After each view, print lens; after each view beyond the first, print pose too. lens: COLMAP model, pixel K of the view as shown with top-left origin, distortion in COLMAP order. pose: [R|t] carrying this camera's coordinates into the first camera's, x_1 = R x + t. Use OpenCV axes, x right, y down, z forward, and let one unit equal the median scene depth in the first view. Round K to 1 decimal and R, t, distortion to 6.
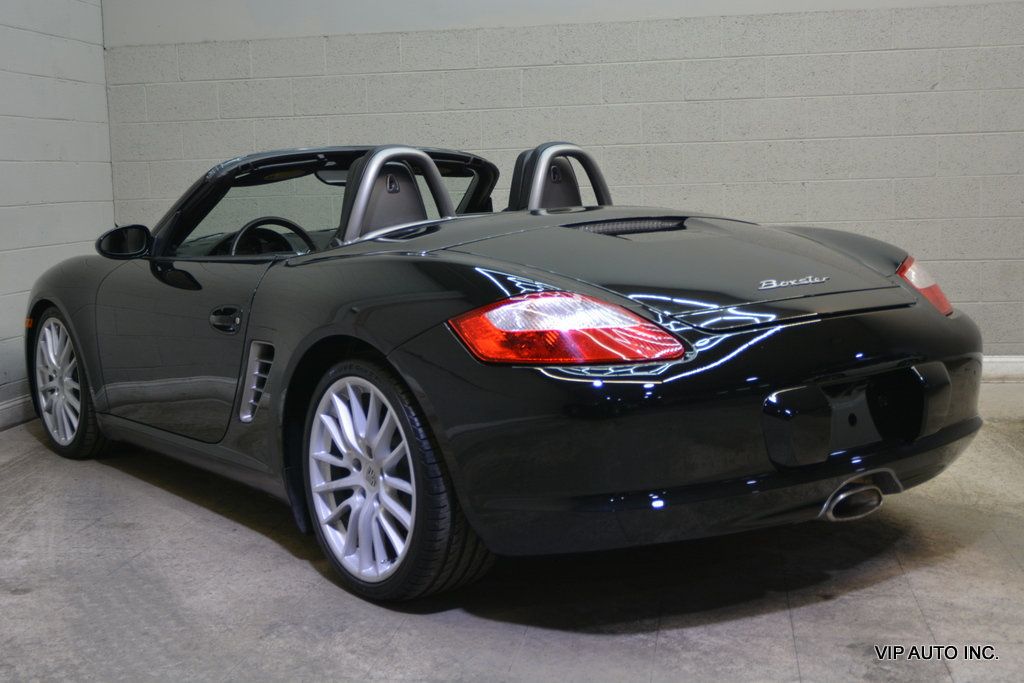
lens RADIAL K [[1292.7, 0, 511.1], [0, 1292.7, 340.4], [0, 0, 1]] dist [-0.006361, -0.017756]
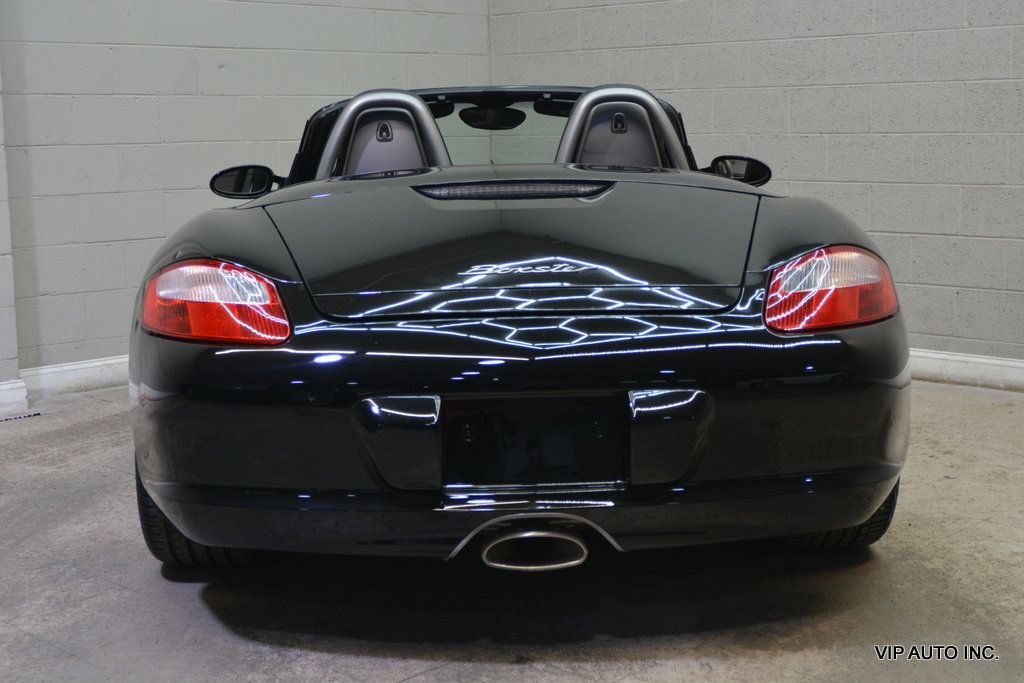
lens RADIAL K [[1440.8, 0, 513.9], [0, 1440.8, 342.3], [0, 0, 1]] dist [-0.011347, -0.051949]
pose [[0.817244, 0.105479, -0.566557, 0.503963], [-0.081453, 0.994380, 0.067635, -0.041822], [0.570507, -0.009126, 0.821242, 0.176258]]
